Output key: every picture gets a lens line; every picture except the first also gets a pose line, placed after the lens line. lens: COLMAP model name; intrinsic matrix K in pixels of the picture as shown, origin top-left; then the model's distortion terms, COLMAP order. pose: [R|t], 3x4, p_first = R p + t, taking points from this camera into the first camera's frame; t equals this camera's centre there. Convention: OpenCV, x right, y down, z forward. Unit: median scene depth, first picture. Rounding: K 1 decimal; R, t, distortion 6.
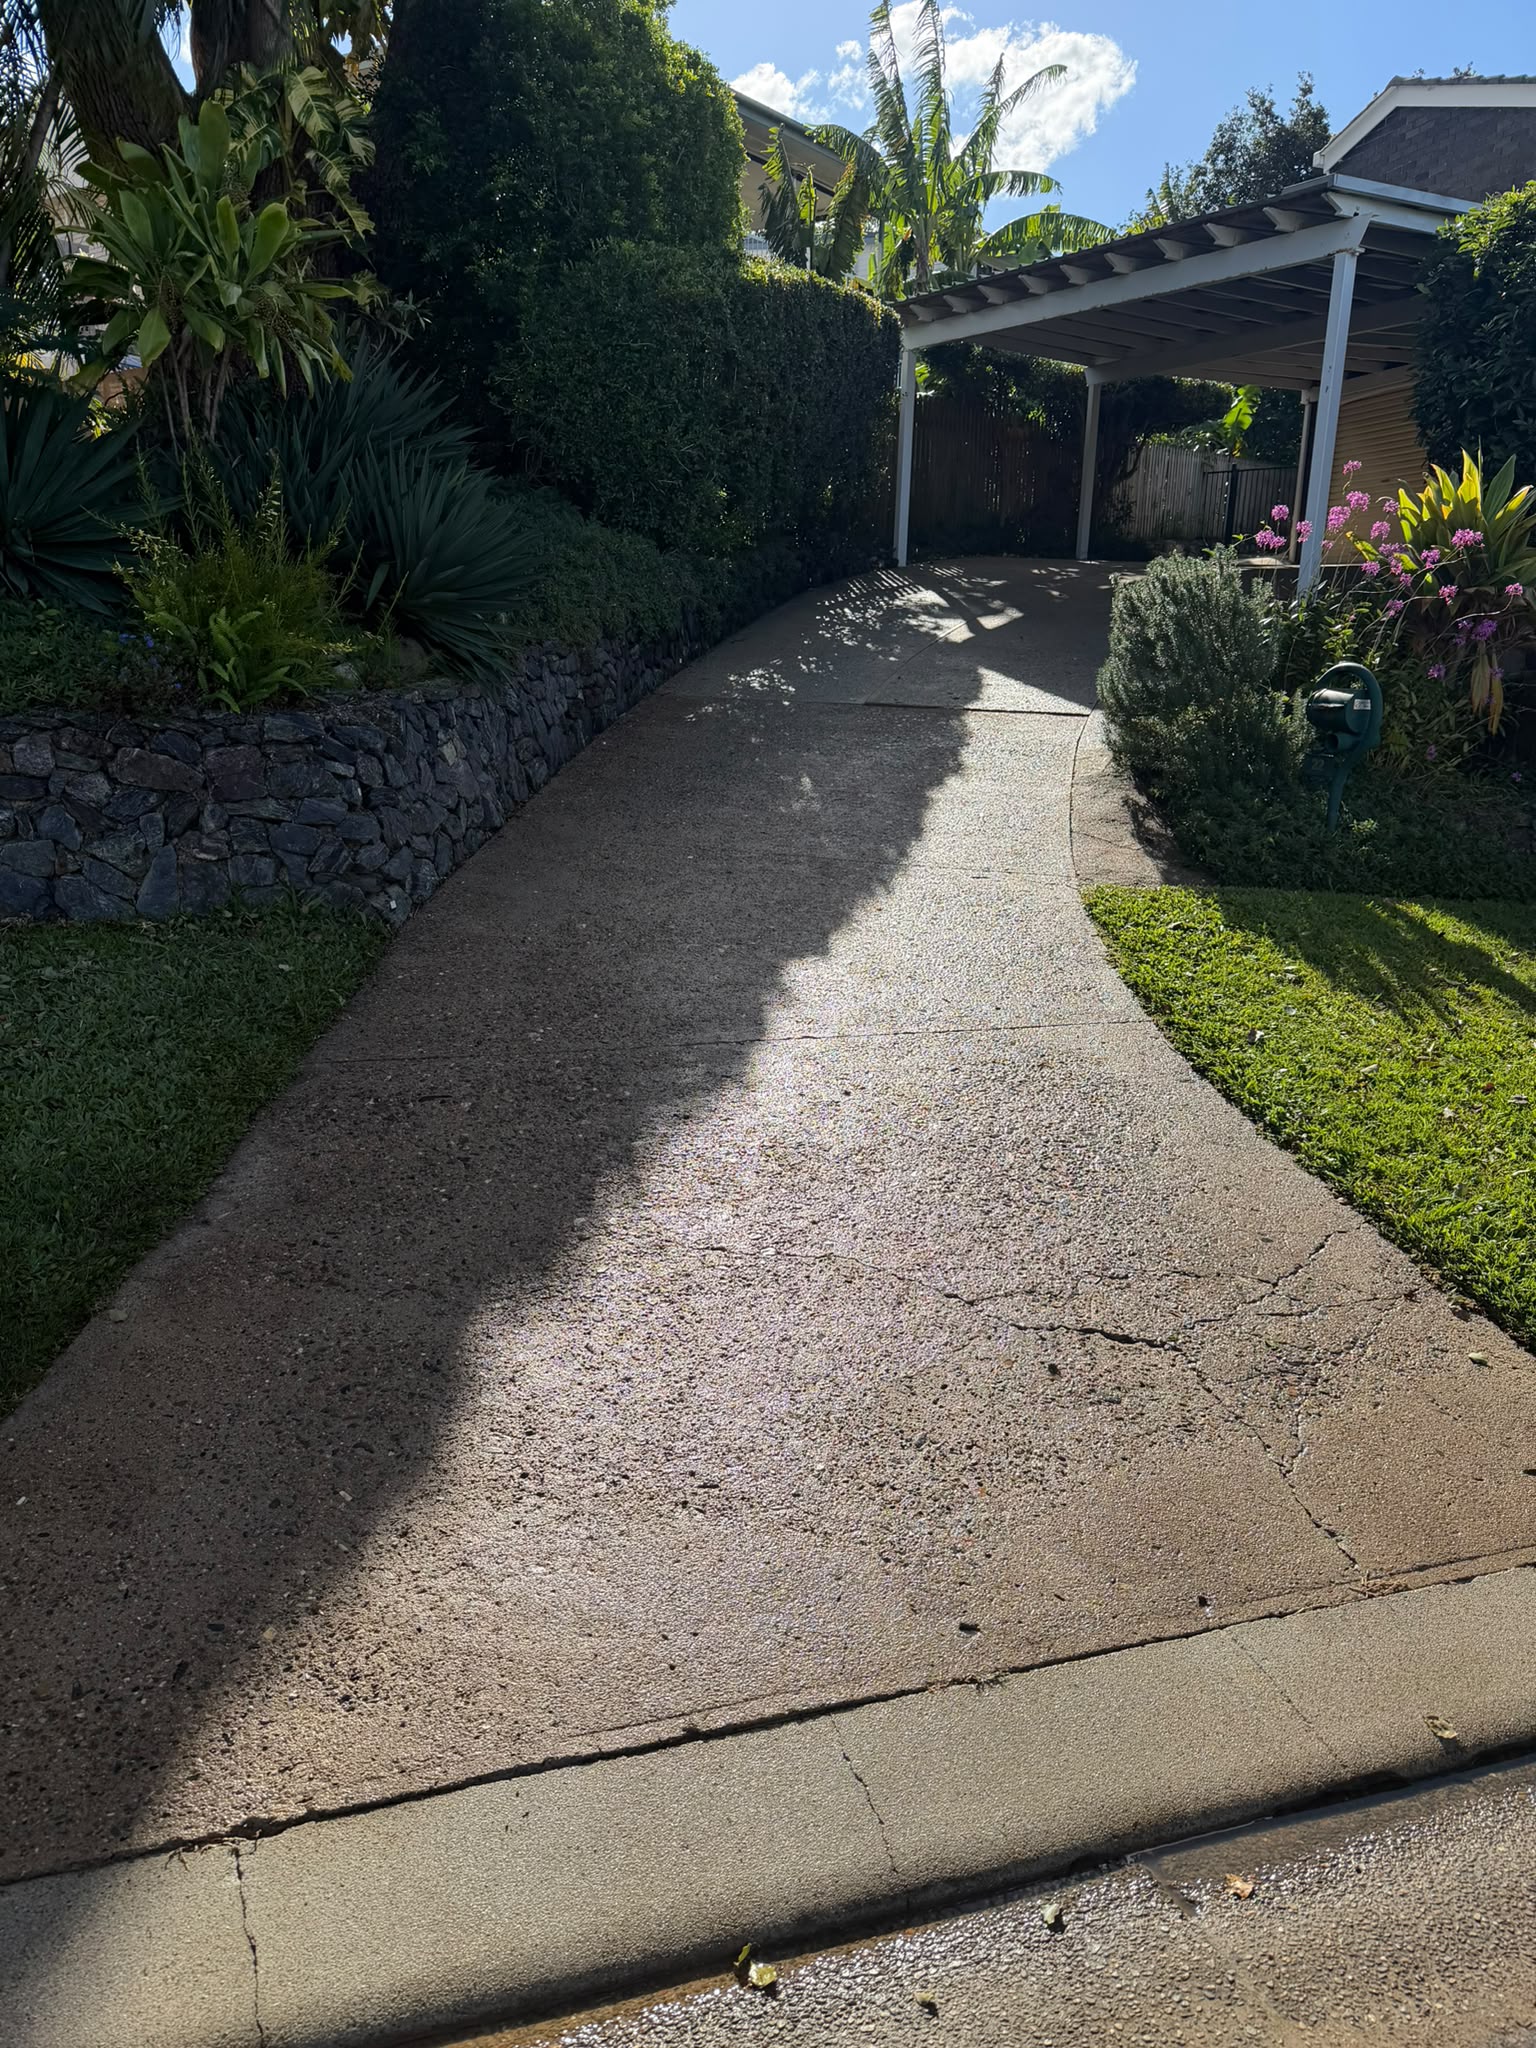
lens RADIAL K [[1655.2, 0, 768.0], [0, 1655.2, 1024.0], [0, 0, 1]] dist [0.015318, 0.007665]
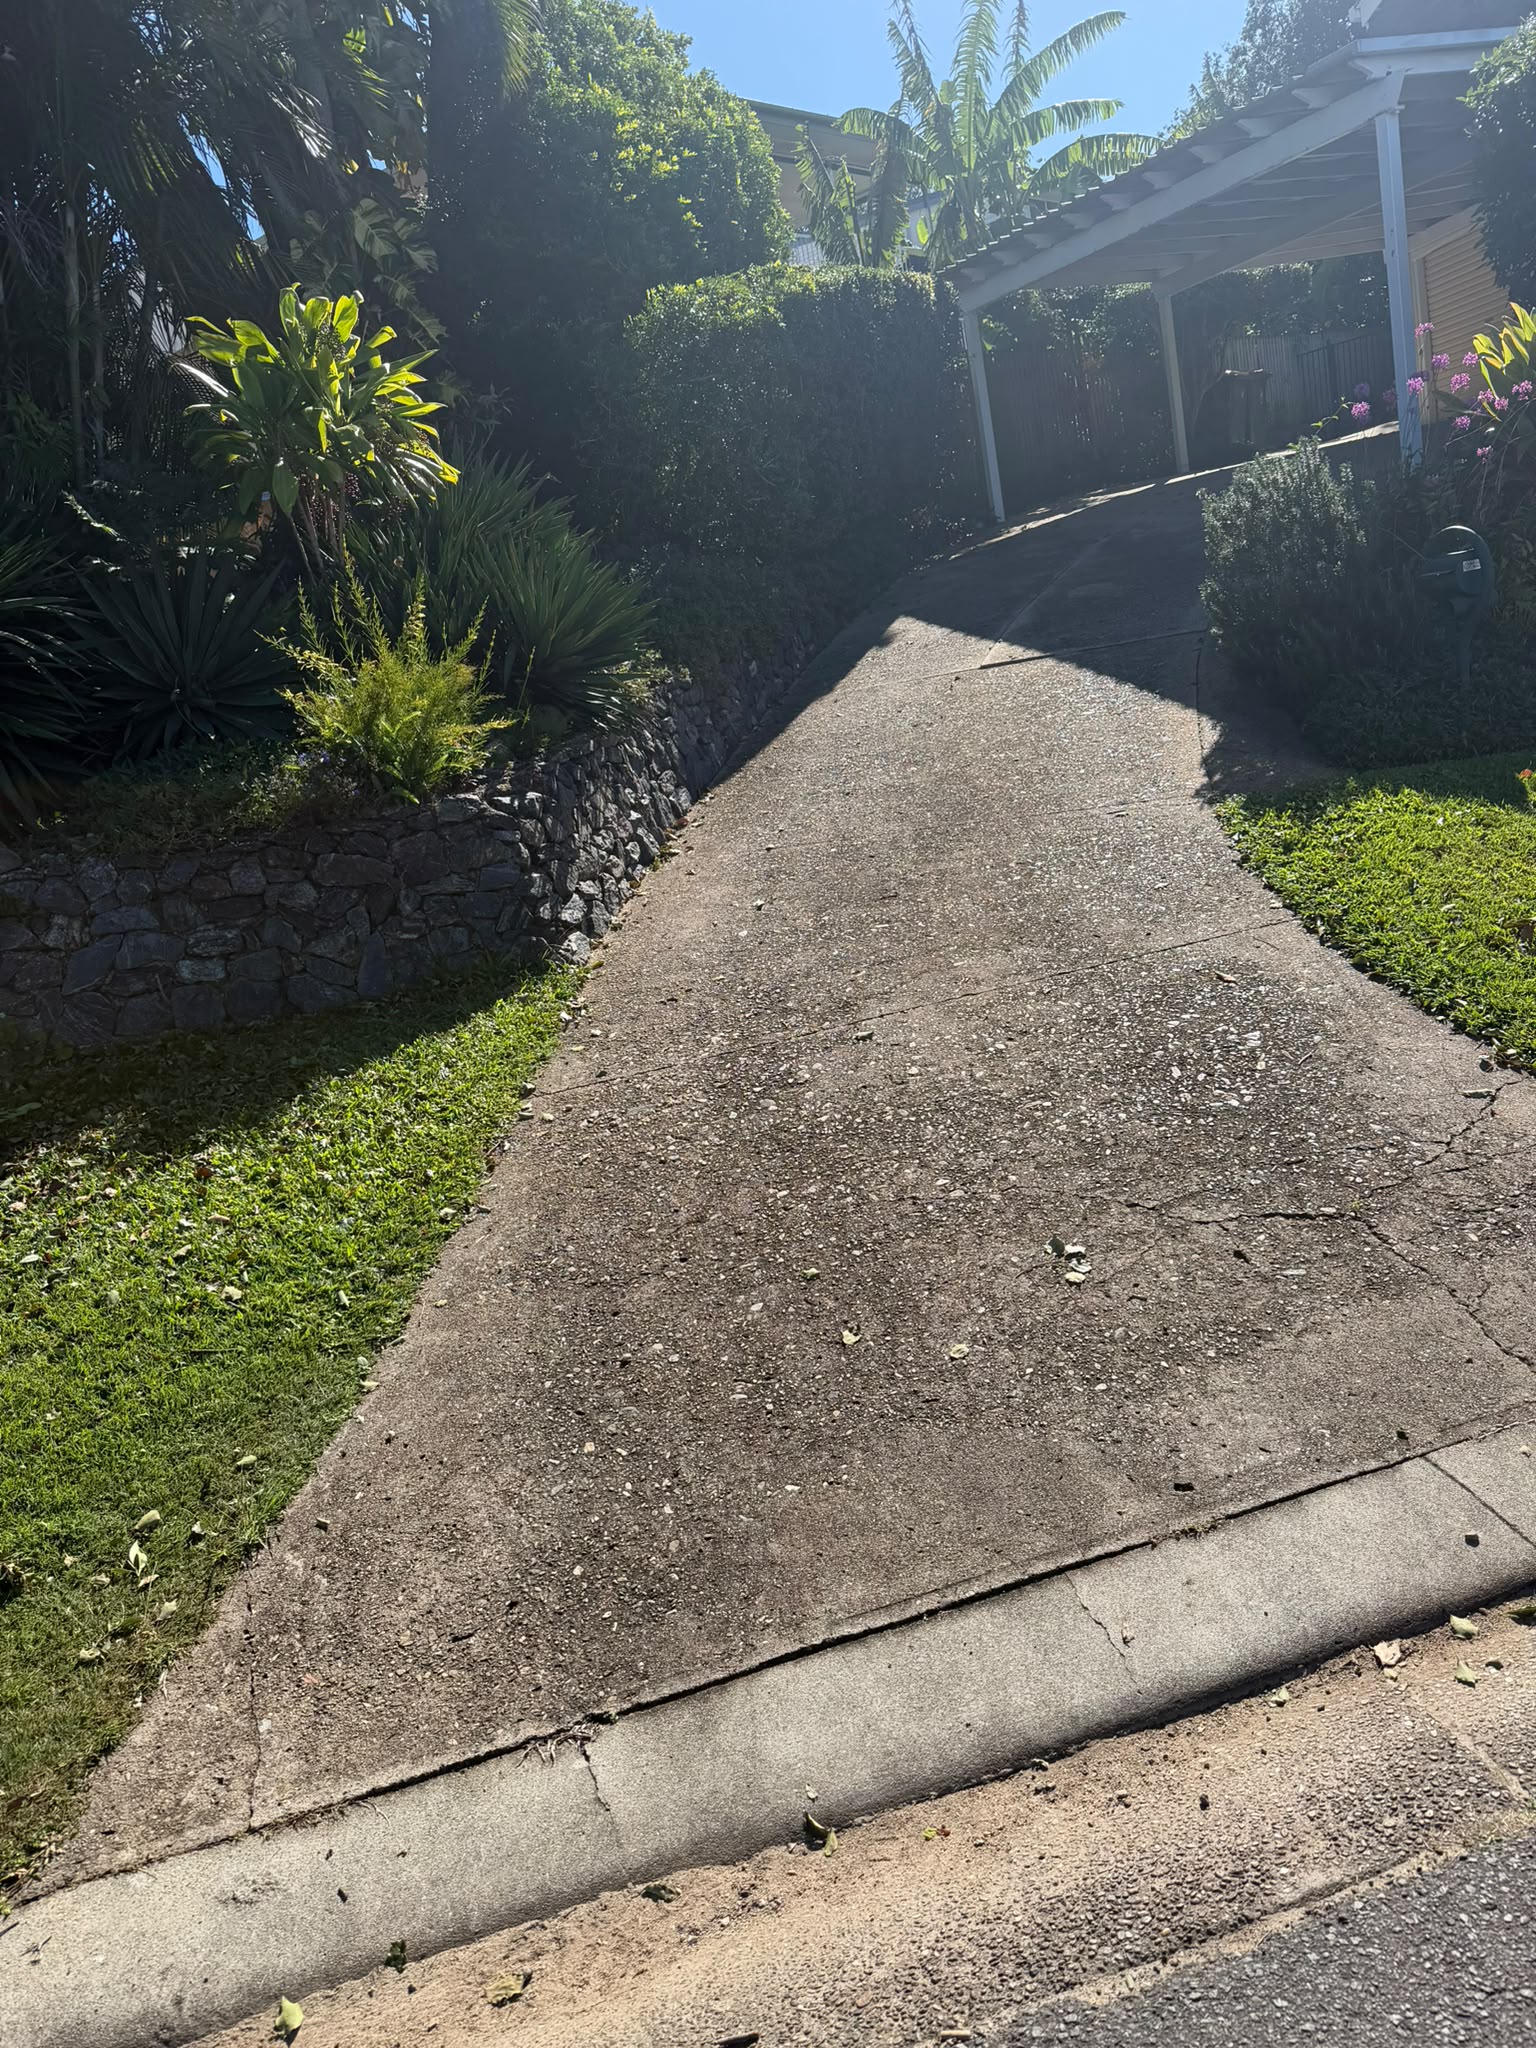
lens RADIAL K [[1801.3, 0, 768.0], [0, 1801.3, 1024.0], [0, 0, 1]] dist [0.109020, -0.146091]
pose [[0.973089, -0.183647, -0.139183, 0.056213], [0.183601, 0.982911, -0.013280, 0.018075], [0.139243, -0.012631, 0.990178, -0.174727]]
